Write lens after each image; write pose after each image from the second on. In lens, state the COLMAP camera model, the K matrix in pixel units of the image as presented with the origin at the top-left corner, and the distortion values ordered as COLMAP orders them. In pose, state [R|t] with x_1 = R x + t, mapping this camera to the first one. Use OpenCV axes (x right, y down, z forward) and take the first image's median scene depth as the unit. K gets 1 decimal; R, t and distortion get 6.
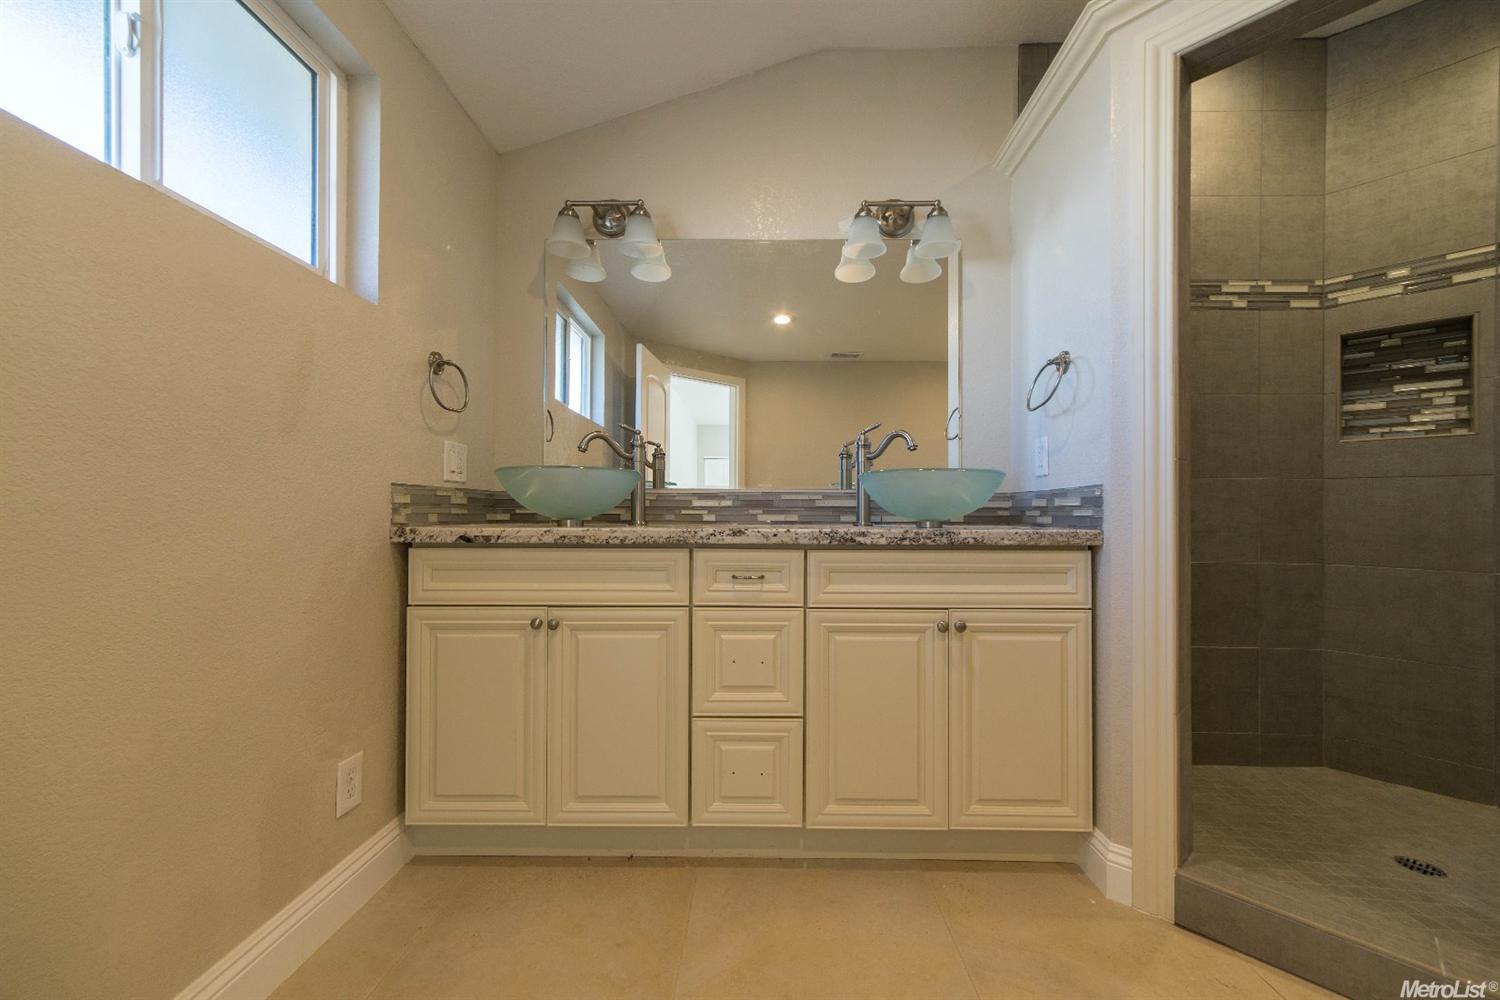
lens RADIAL K [[554.1, 0, 774.2], [0, 554.1, 498.6], [0, 0, 1]] dist [0.009927, 0.000303]
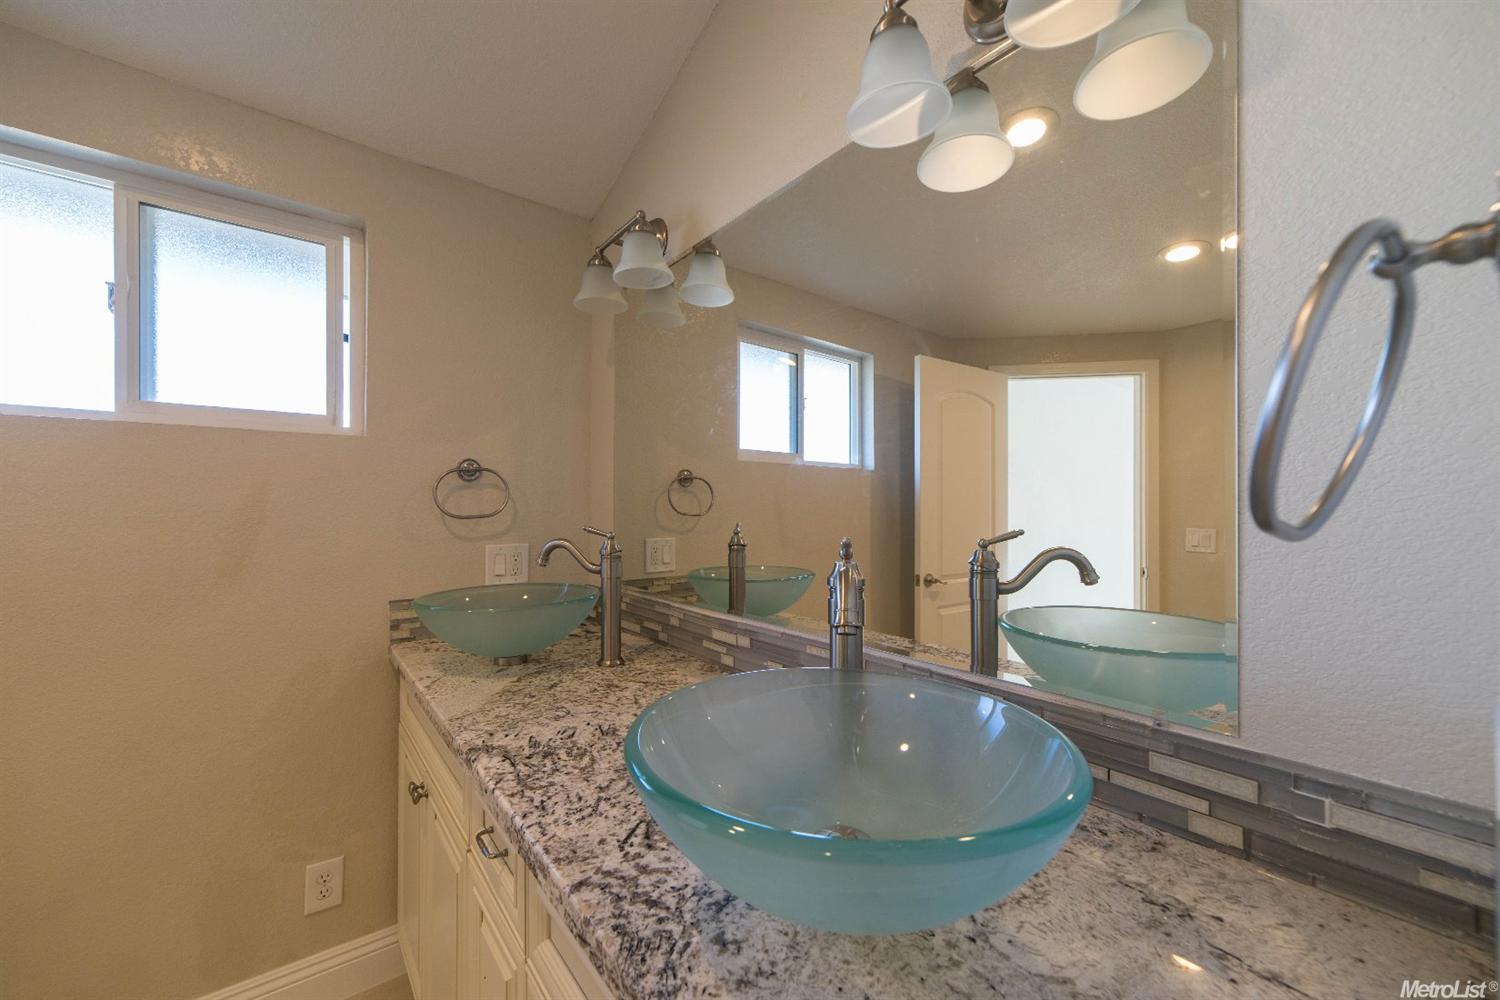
lens RADIAL K [[586.3, 0, 749.3], [0, 586.3, 506.1], [0, 0, 1]] dist [0.000654, 0.000084]
pose [[0.620167, -0.008901, -0.784419, 0.555674], [0.010623, 0.999939, -0.002947, -0.182682], [0.784398, -0.006505, 0.620224, 0.798886]]
